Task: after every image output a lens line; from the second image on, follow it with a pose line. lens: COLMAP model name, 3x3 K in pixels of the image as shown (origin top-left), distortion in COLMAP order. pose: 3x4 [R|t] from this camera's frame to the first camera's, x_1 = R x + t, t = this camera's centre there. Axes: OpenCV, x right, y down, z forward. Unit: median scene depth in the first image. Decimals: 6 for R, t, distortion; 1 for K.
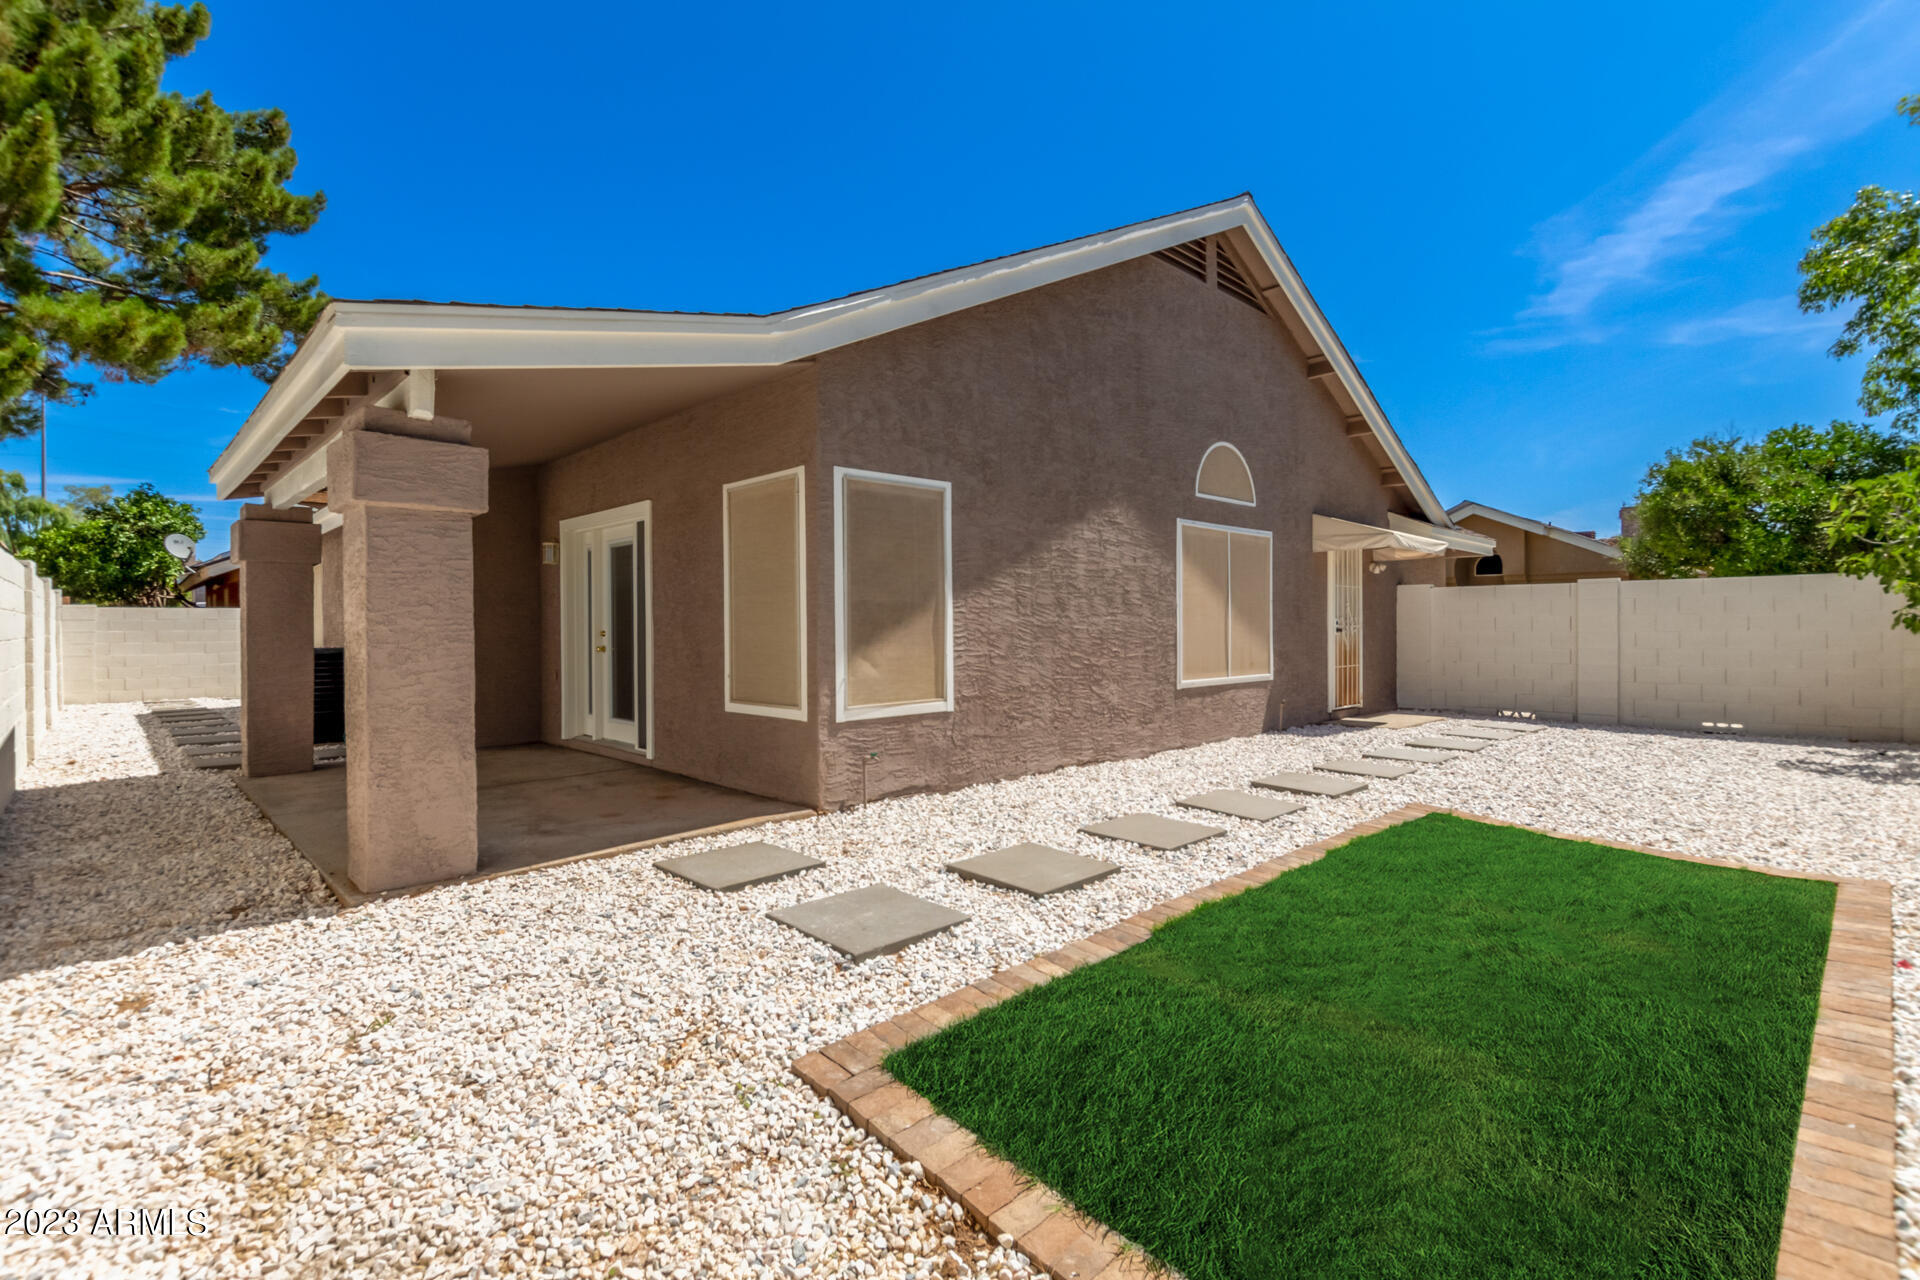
lens RADIAL K [[892.2, 0, 966.3], [0, 892.2, 634.3], [0, 0, 1]] dist [0.002257, -0.005413]
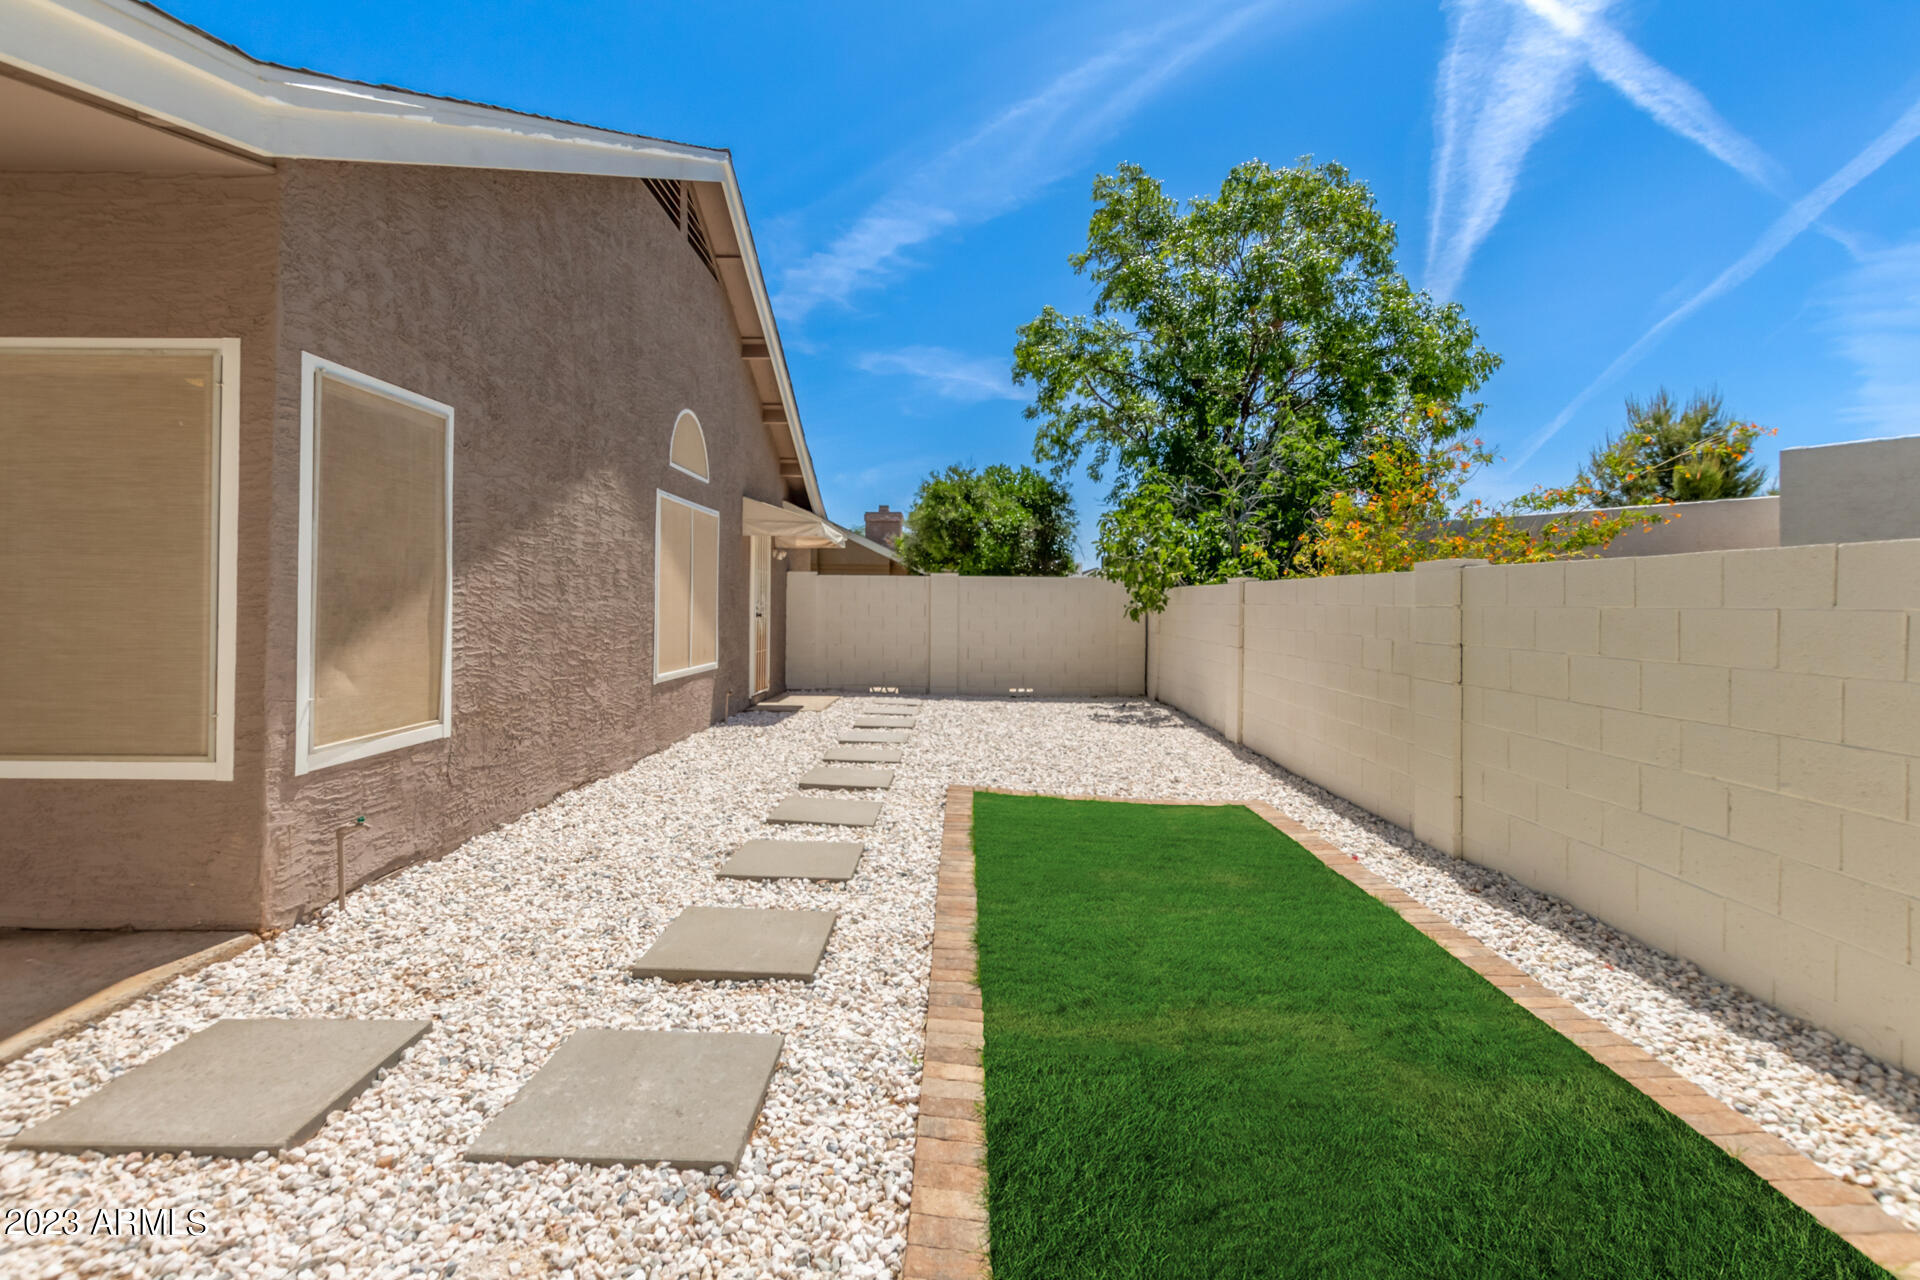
lens RADIAL K [[897.6, 0, 964.3], [0, 897.6, 594.4], [0, 0, 1]] dist [-0.000041, -0.000521]
pose [[0.696111, 0.021590, 0.717610, -0.196183], [-0.007674, 0.999714, -0.022633, -0.009562], [-0.717893, 0.010248, 0.696078, 0.187020]]
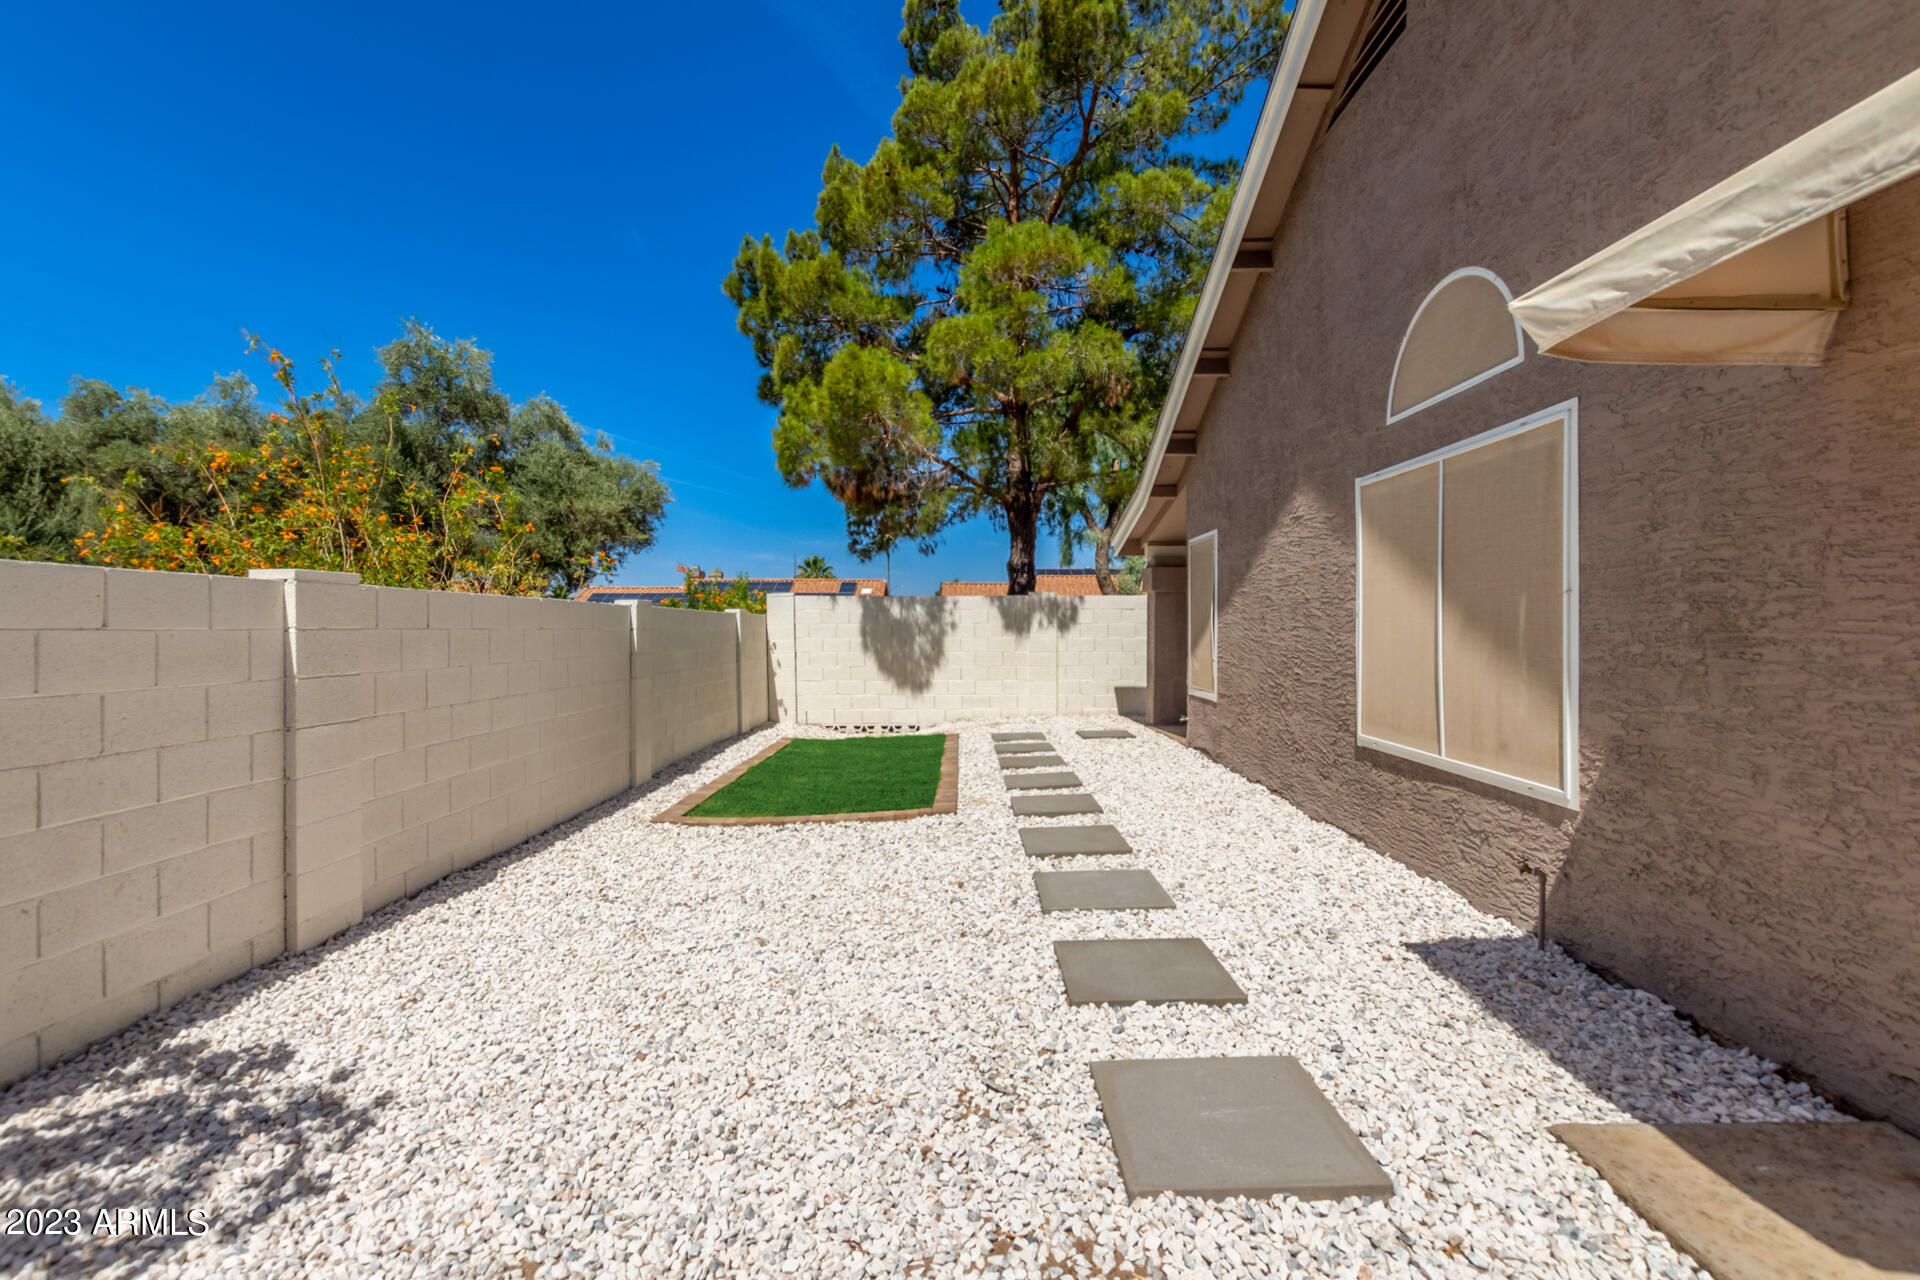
lens RADIAL K [[871.3, 0, 960.0], [0, 871.3, 635.9], [0, 0, 1]] dist [0.007772, -0.006003]
pose [[-0.698193, 0.019209, -0.715652, 0.956116], [0.006587, 0.999770, 0.020408, -0.033929], [0.715880, 0.009535, -0.698159, 1.330905]]
